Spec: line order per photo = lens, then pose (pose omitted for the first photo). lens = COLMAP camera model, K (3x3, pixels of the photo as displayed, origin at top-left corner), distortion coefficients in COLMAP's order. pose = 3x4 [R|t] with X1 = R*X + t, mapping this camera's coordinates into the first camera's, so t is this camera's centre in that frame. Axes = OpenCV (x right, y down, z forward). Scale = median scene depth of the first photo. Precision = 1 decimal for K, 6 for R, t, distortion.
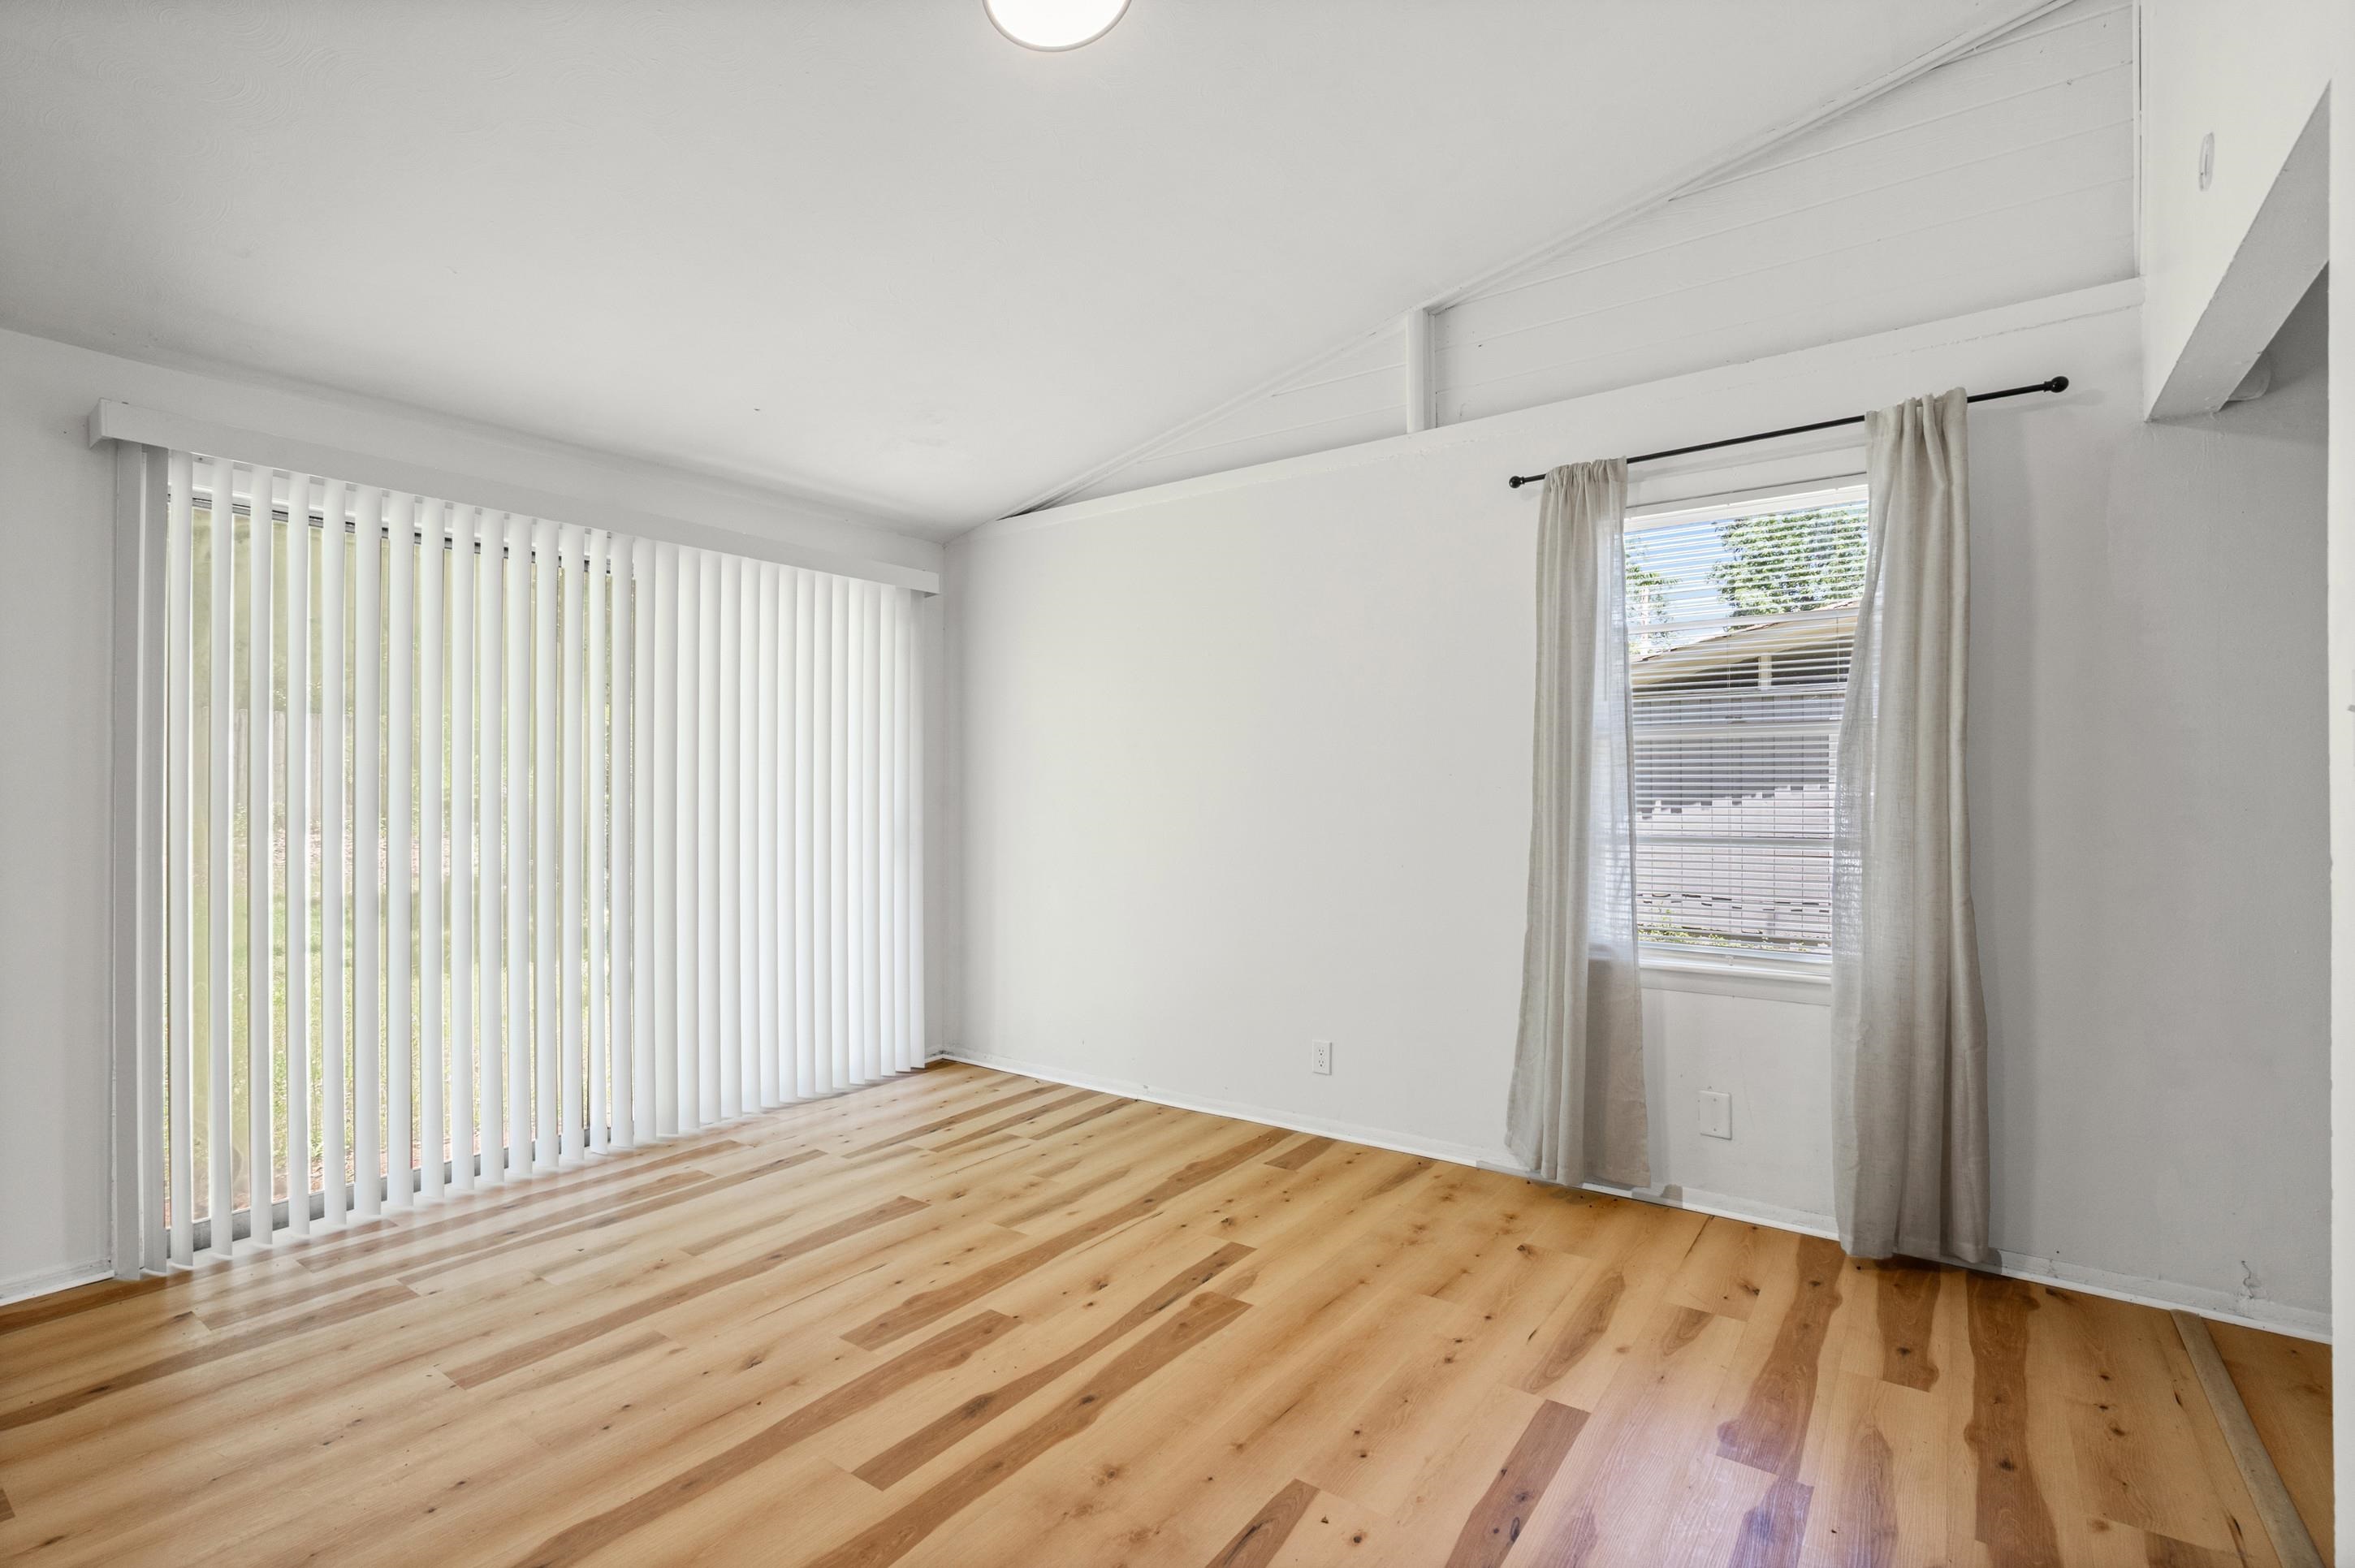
lens RADIAL K [[1107.1, 0, 1182.0], [0, 1107.1, 794.7], [0, 0, 1]] dist [-0.009722, 0.004279]
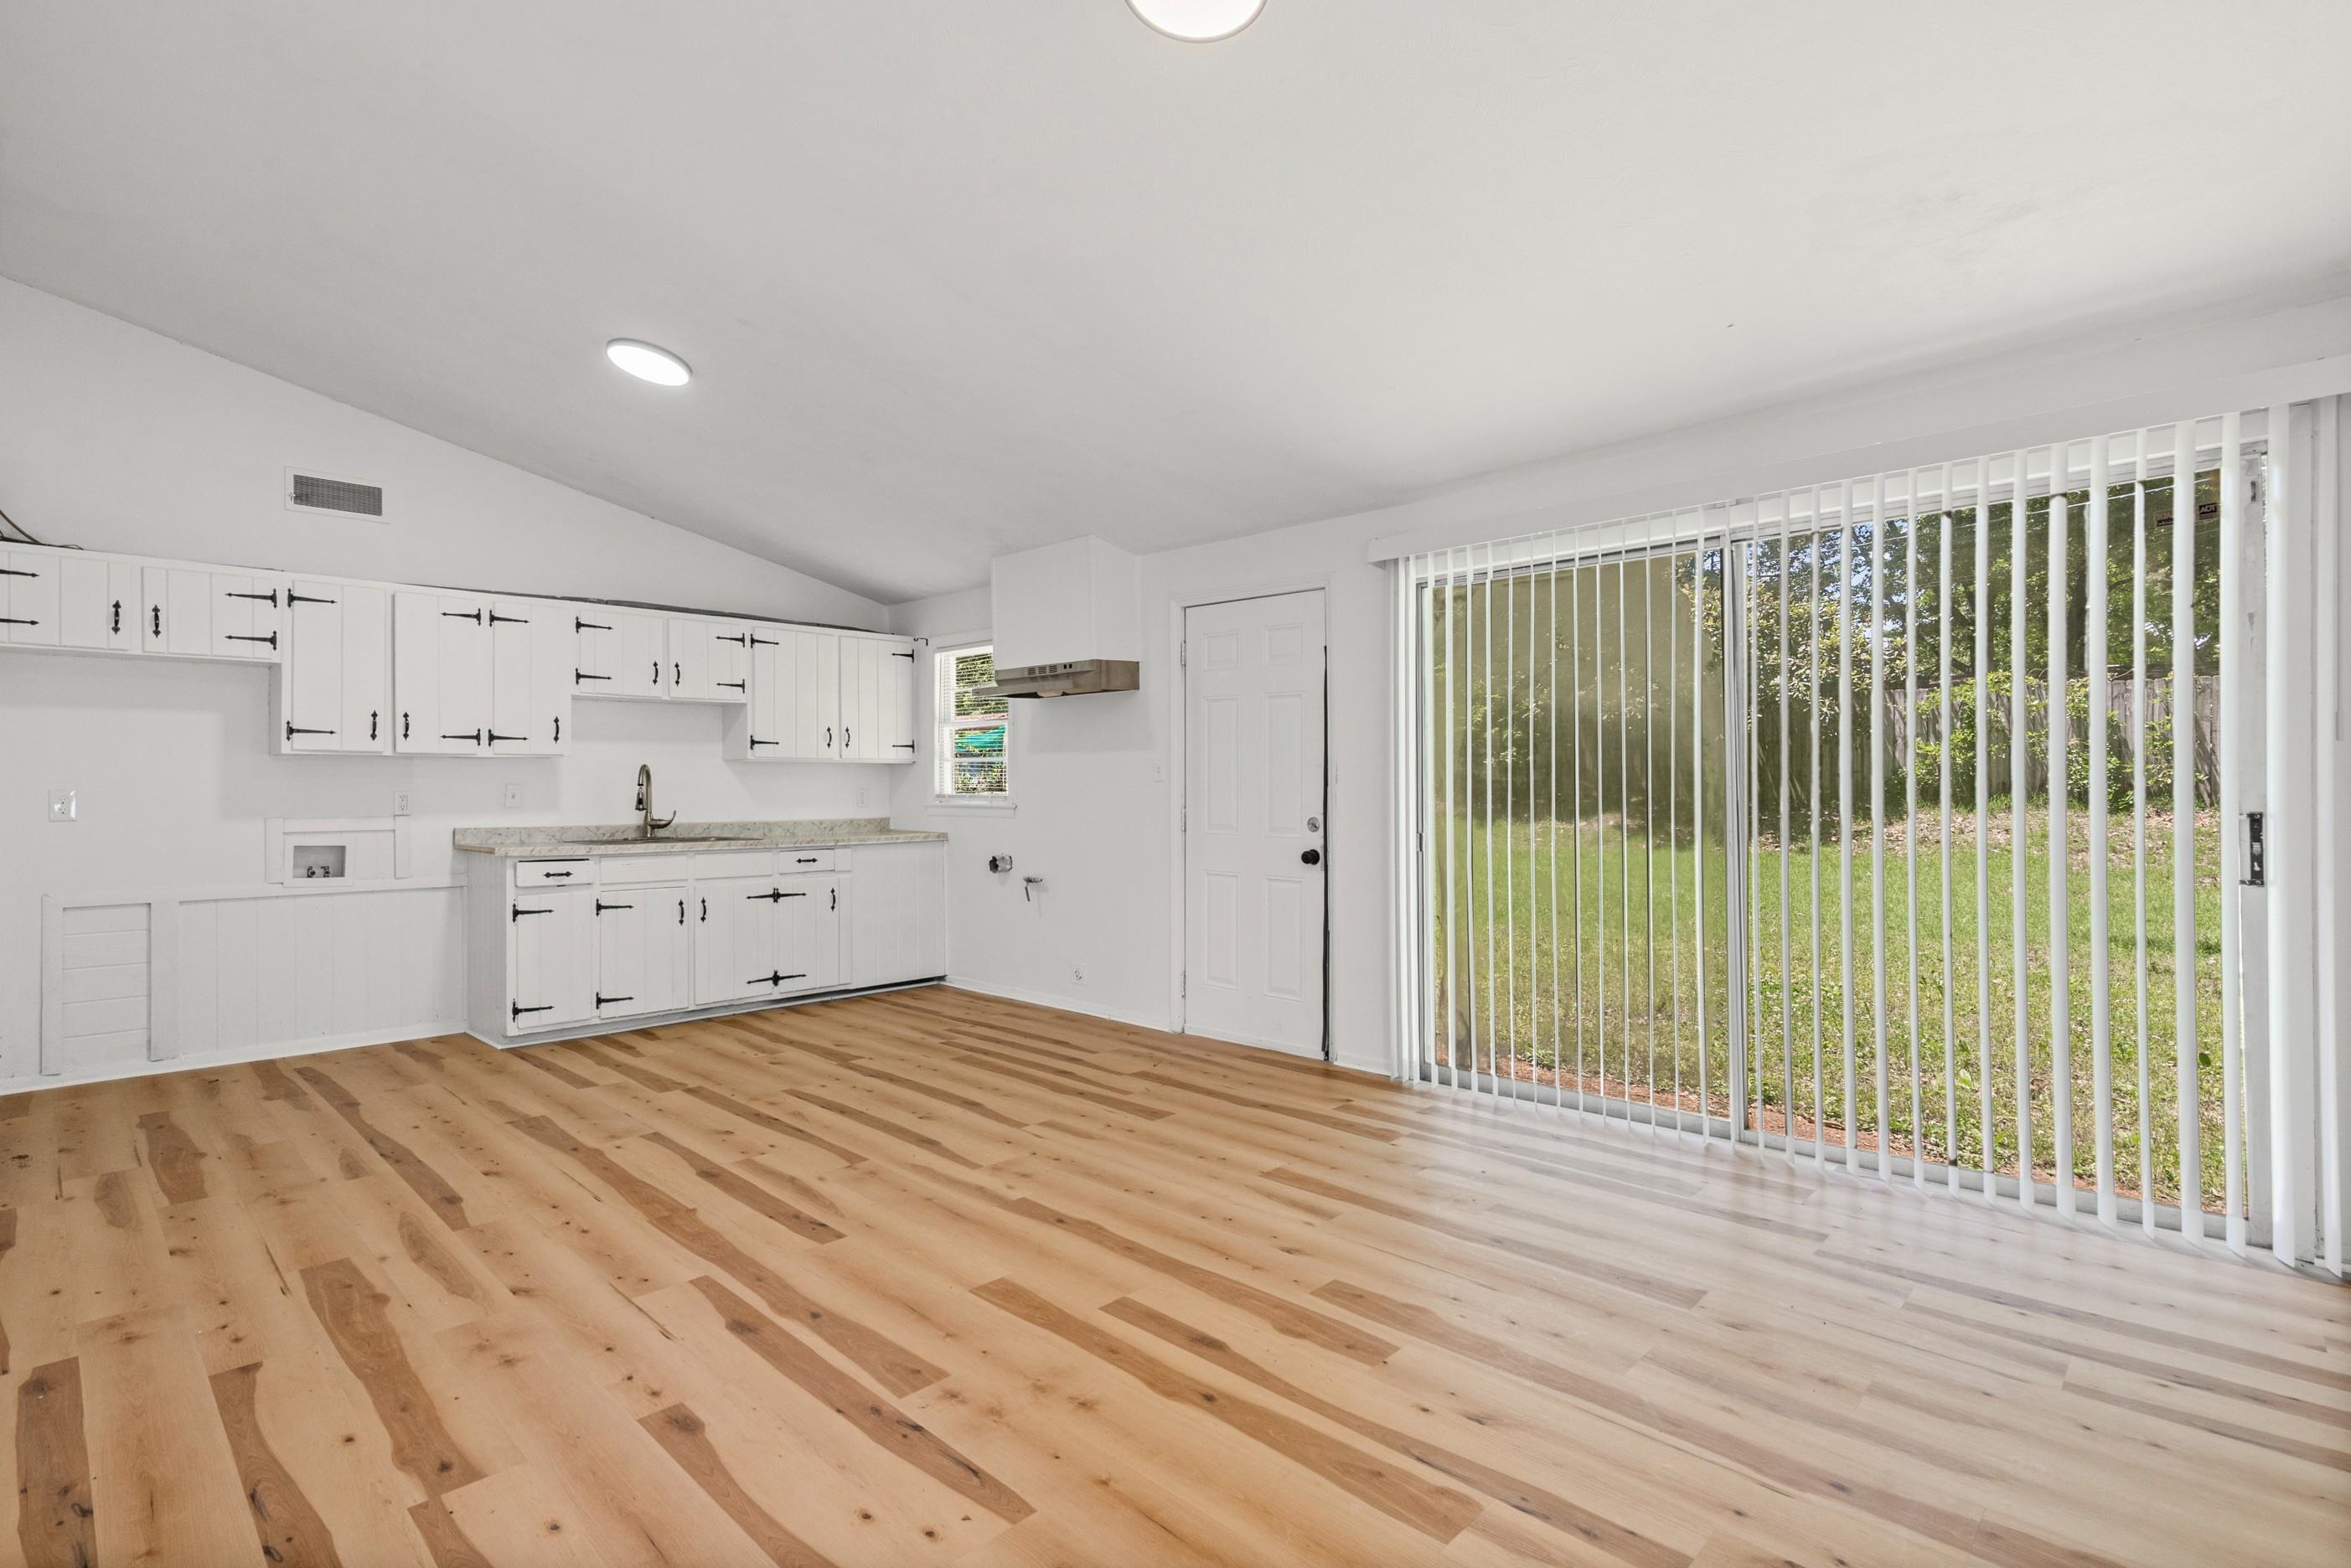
lens RADIAL K [[1105.1, 0, 1182.3], [0, 1105.1, 783.3], [0, 0, 1]] dist [-0.009722, 0.004279]
pose [[-0.141221, 0.004155, -0.989969, 0.733738], [0.005565, 0.999979, 0.003403, -0.022160], [0.989962, -0.005029, -0.141241, 0.884477]]
